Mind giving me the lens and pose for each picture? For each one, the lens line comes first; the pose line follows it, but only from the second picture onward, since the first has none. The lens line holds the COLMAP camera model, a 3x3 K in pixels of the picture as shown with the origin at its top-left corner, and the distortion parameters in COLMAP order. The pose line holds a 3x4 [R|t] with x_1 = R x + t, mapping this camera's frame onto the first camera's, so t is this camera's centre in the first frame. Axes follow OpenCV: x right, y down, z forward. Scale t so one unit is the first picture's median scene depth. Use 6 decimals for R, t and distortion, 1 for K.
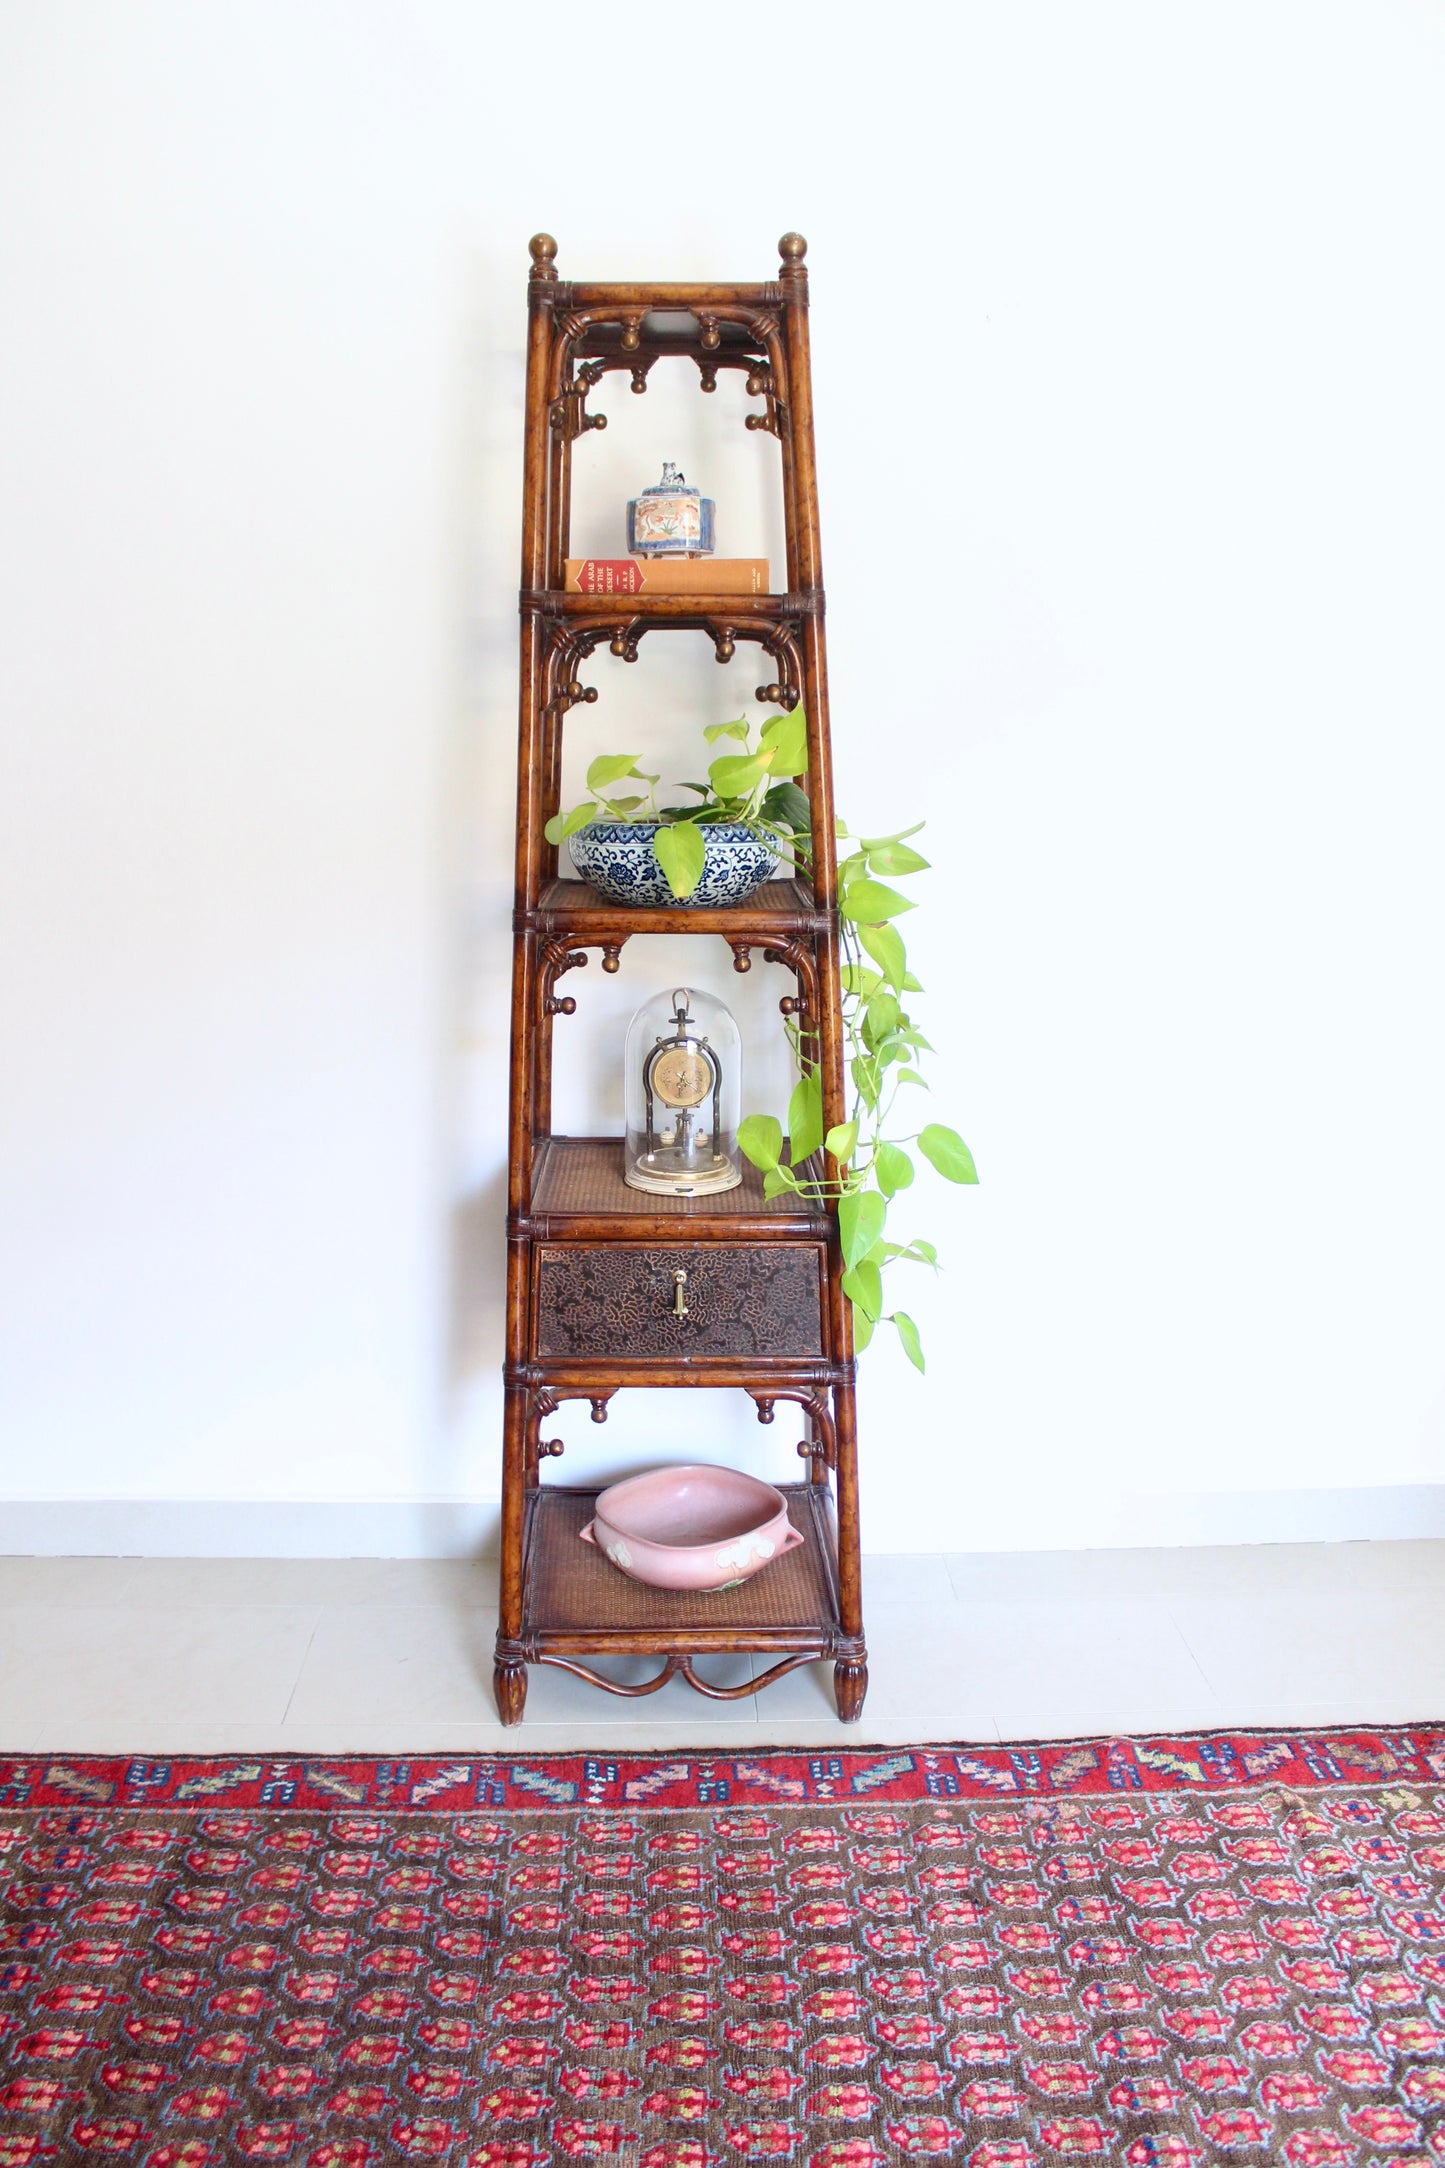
lens RADIAL K [[1778.5, 0, 722.6], [0, 1778.5, 1076.7], [0, 0, 1]] dist [-0.163469, 0.135468]
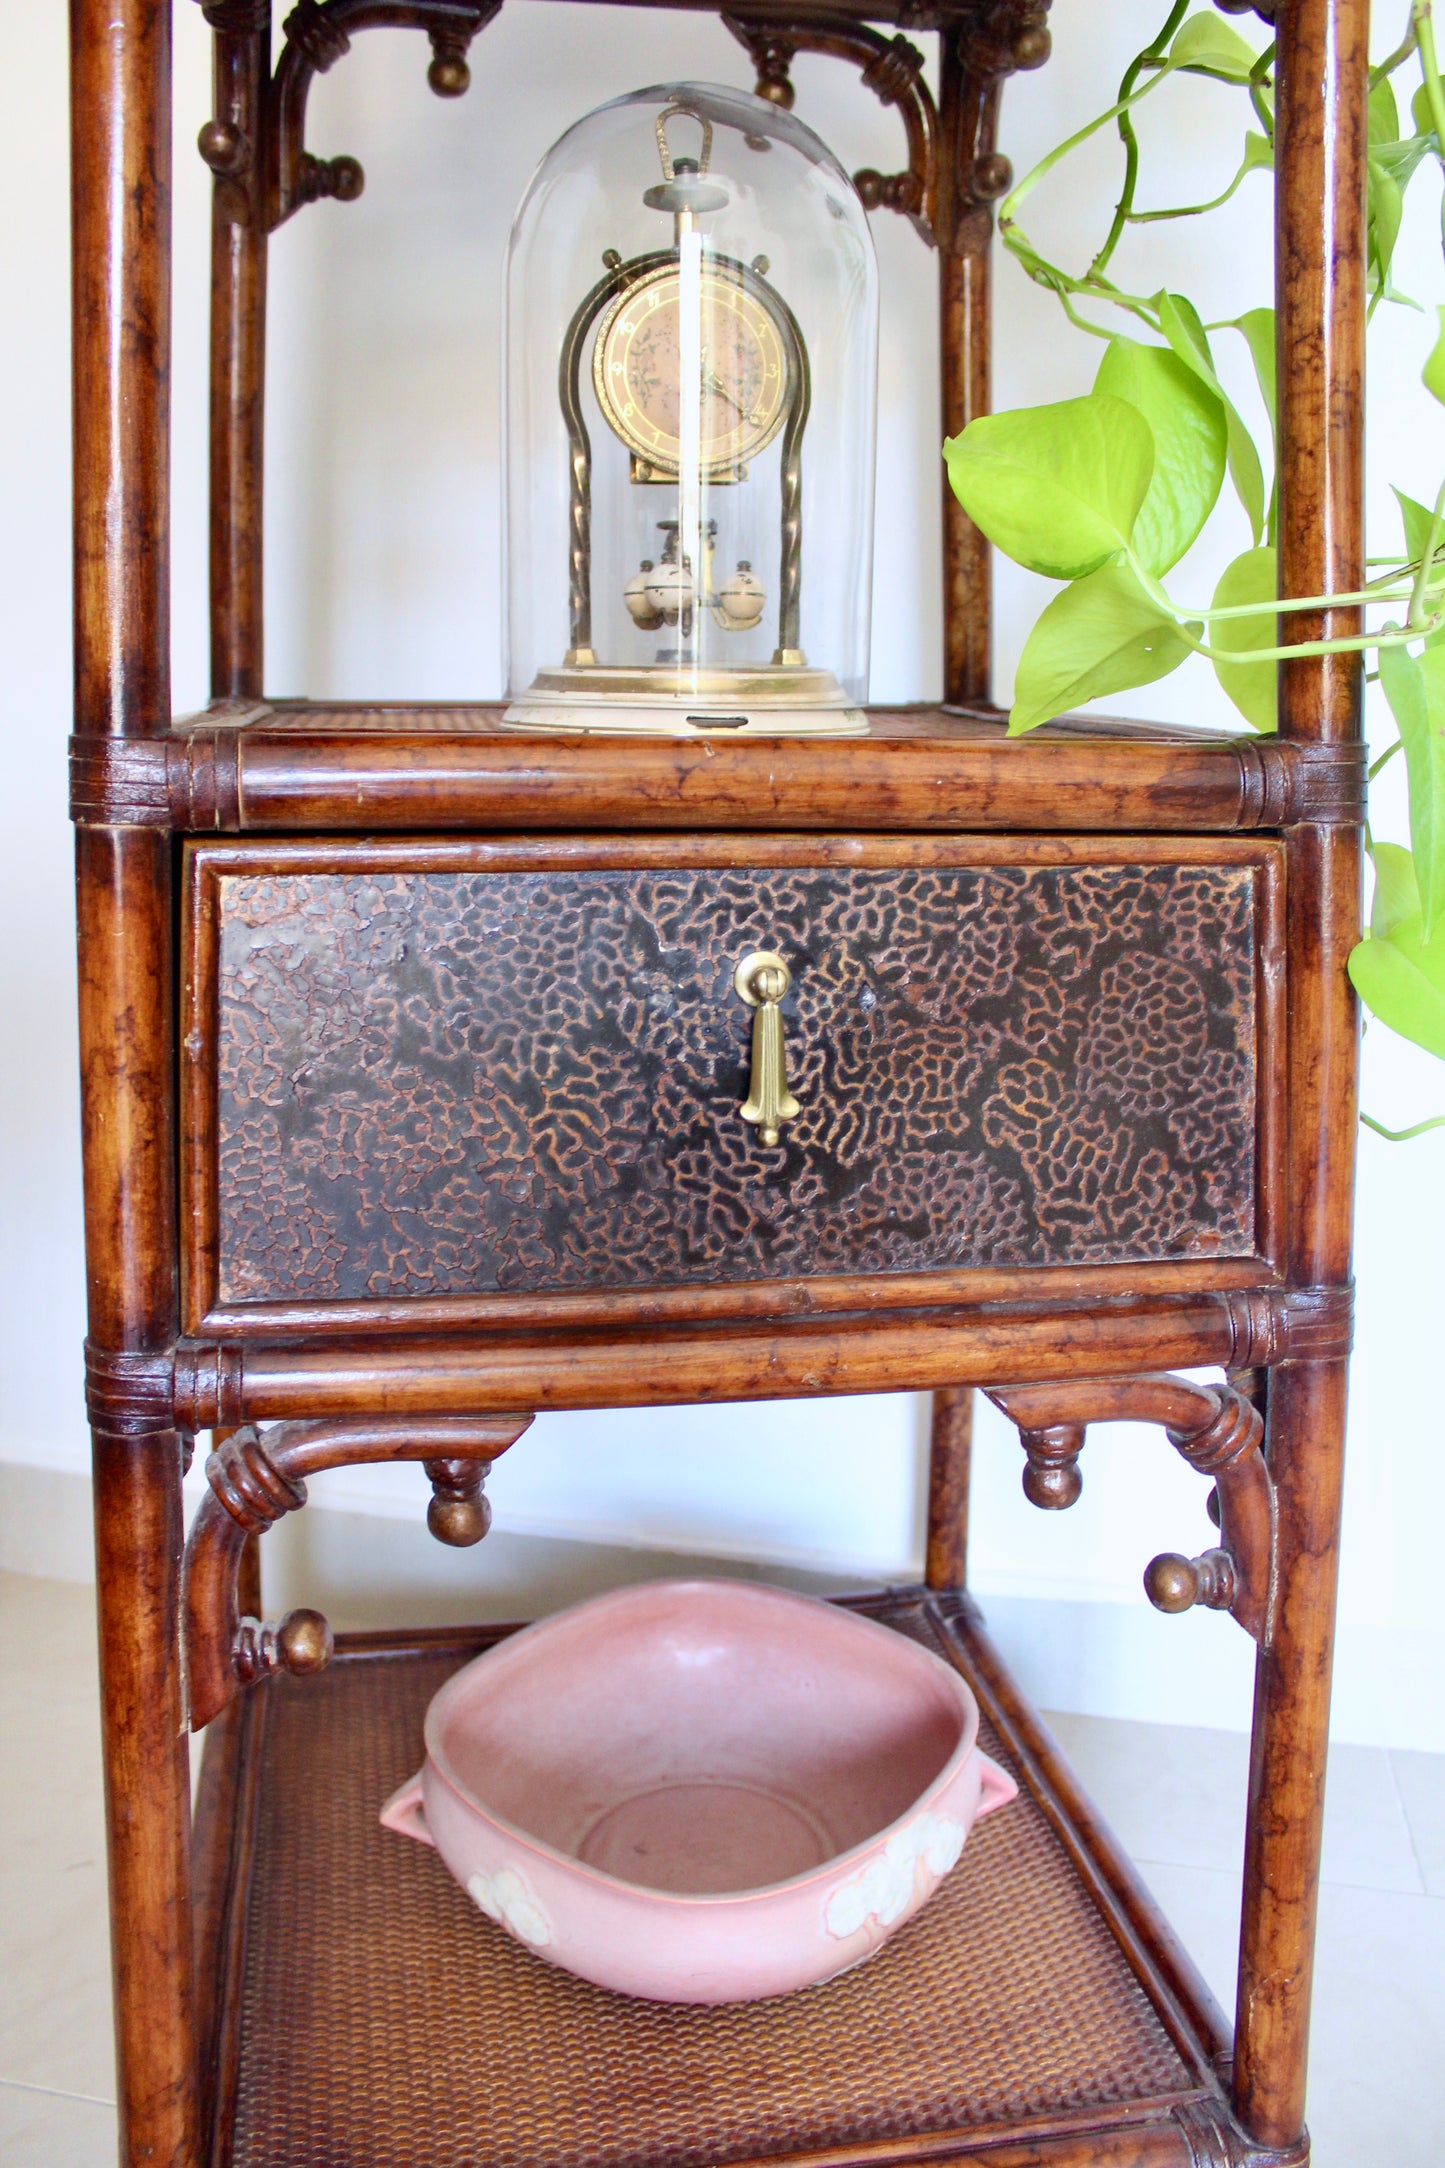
lens RADIAL K [[1764.8, 0, 701.0], [0, 1764.8, 1079.1], [0, 0, 1]] dist [-0.169565, 0.145754]
pose [[0.990031, -0.025453, 0.138532, -0.071699], [0.022214, 0.999444, 0.024876, 0.124944], [-0.139088, -0.021551, 0.990046, 0.768278]]
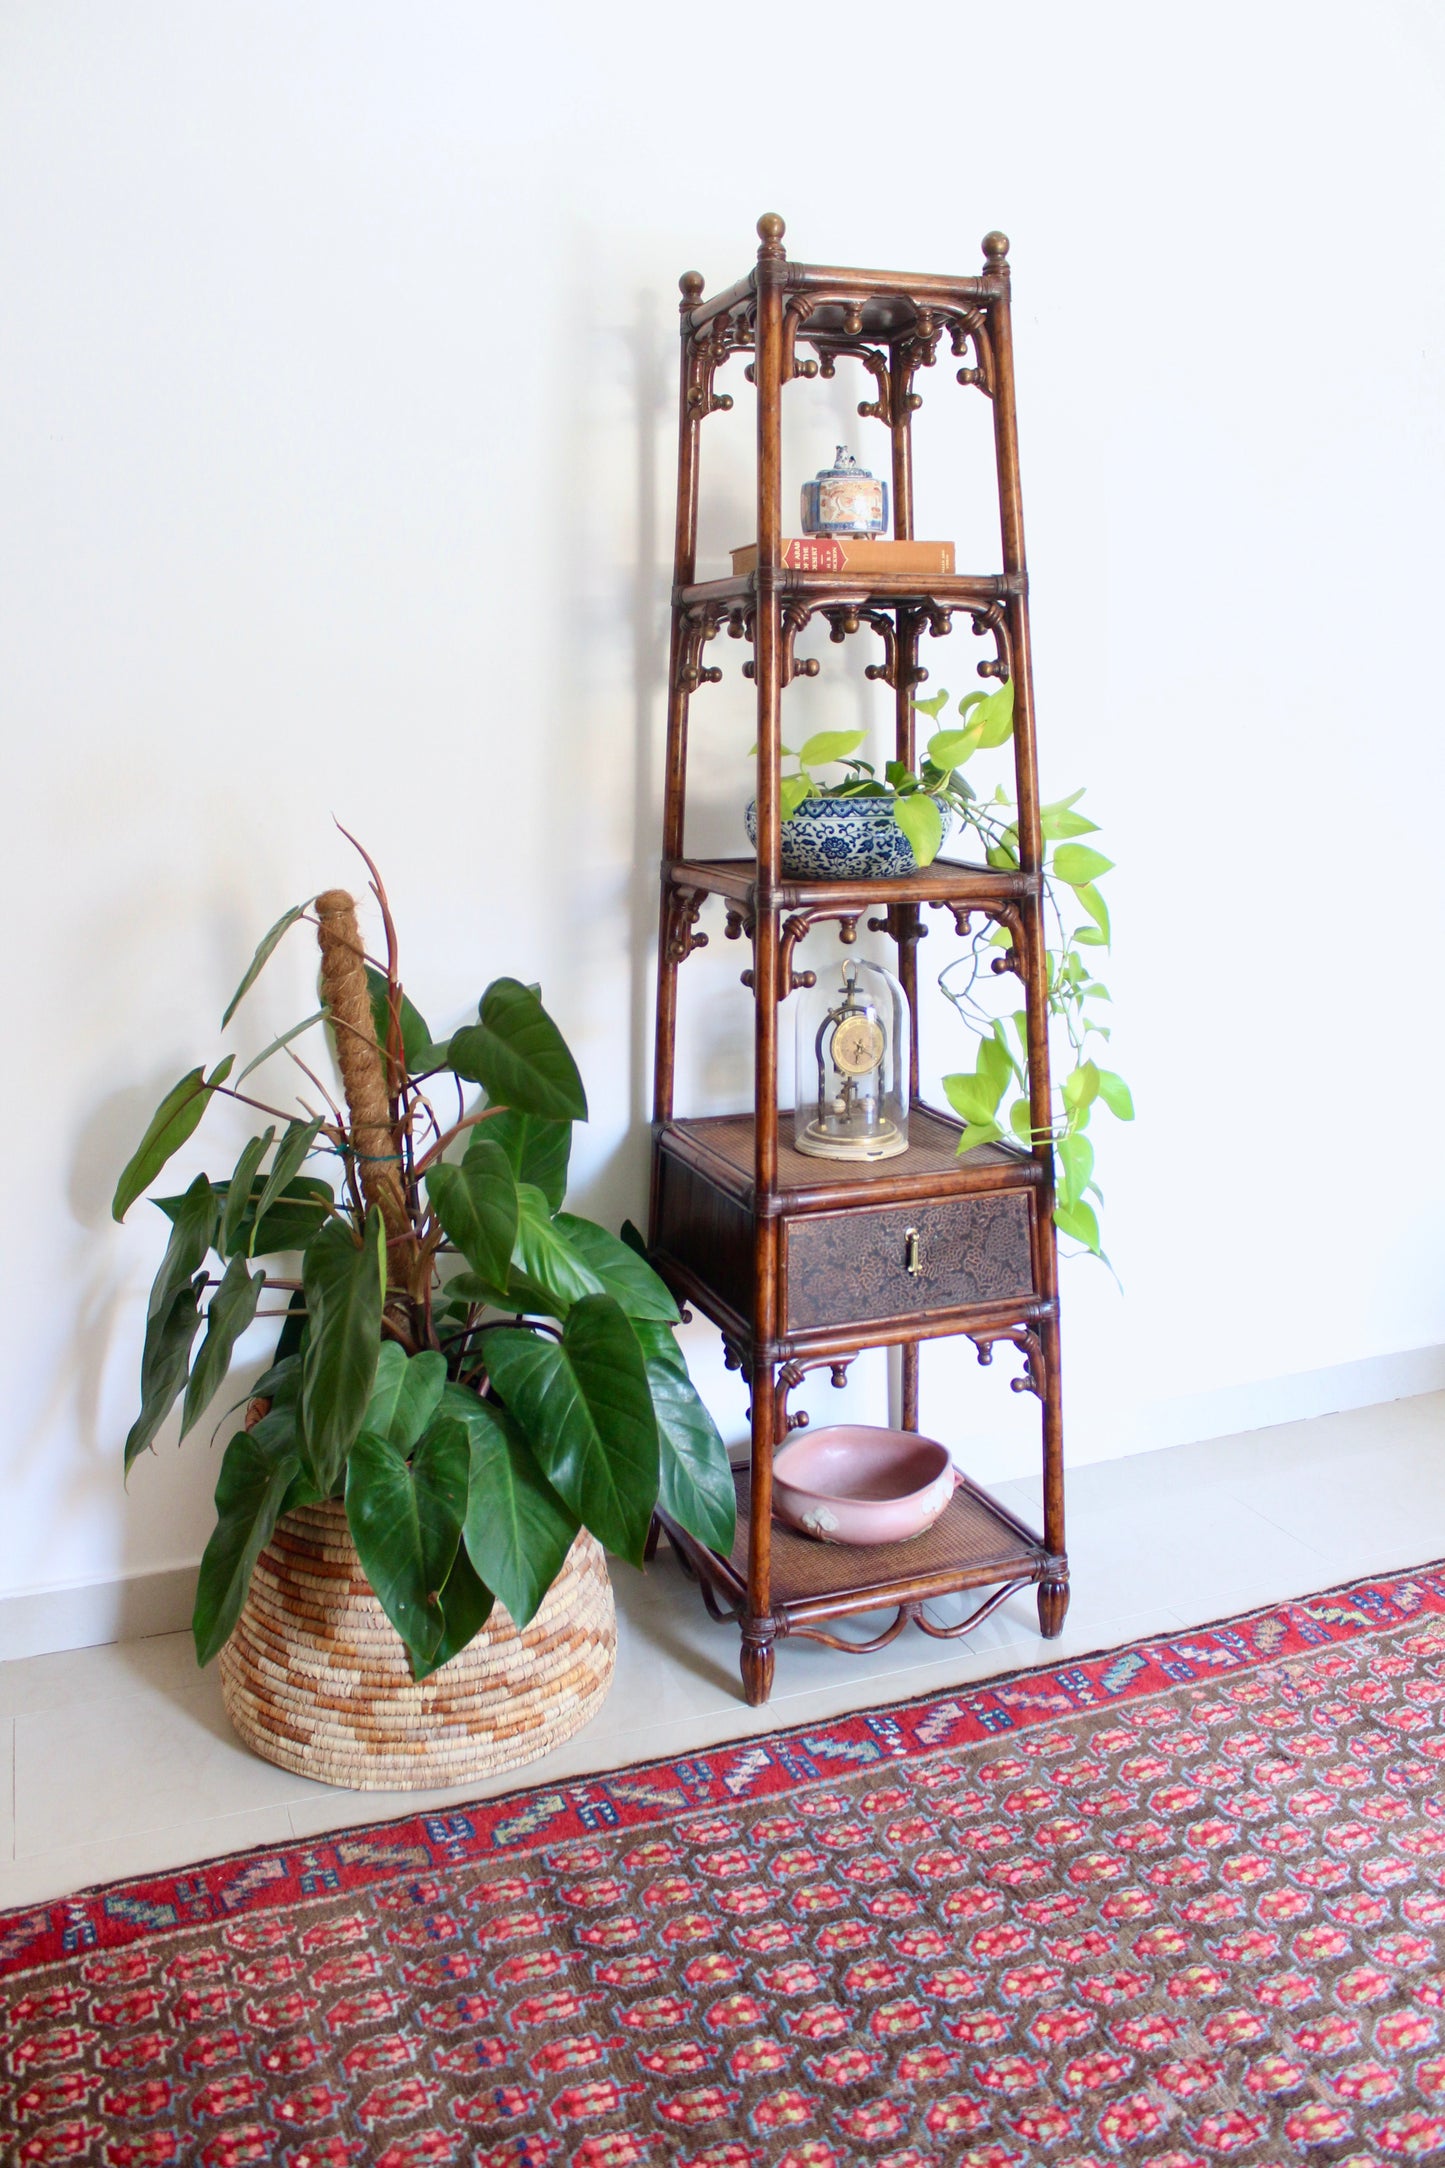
lens RADIAL K [[1778.5, 0, 722.6], [0, 1778.5, 1076.7], [0, 0, 1]] dist [-0.163469, 0.135468]
pose [[0.945629, -0.085672, 0.313760, -0.458509], [0.084581, 0.996270, 0.017113, -0.006159], [-0.314056, 0.010355, 0.949348, 0.054793]]
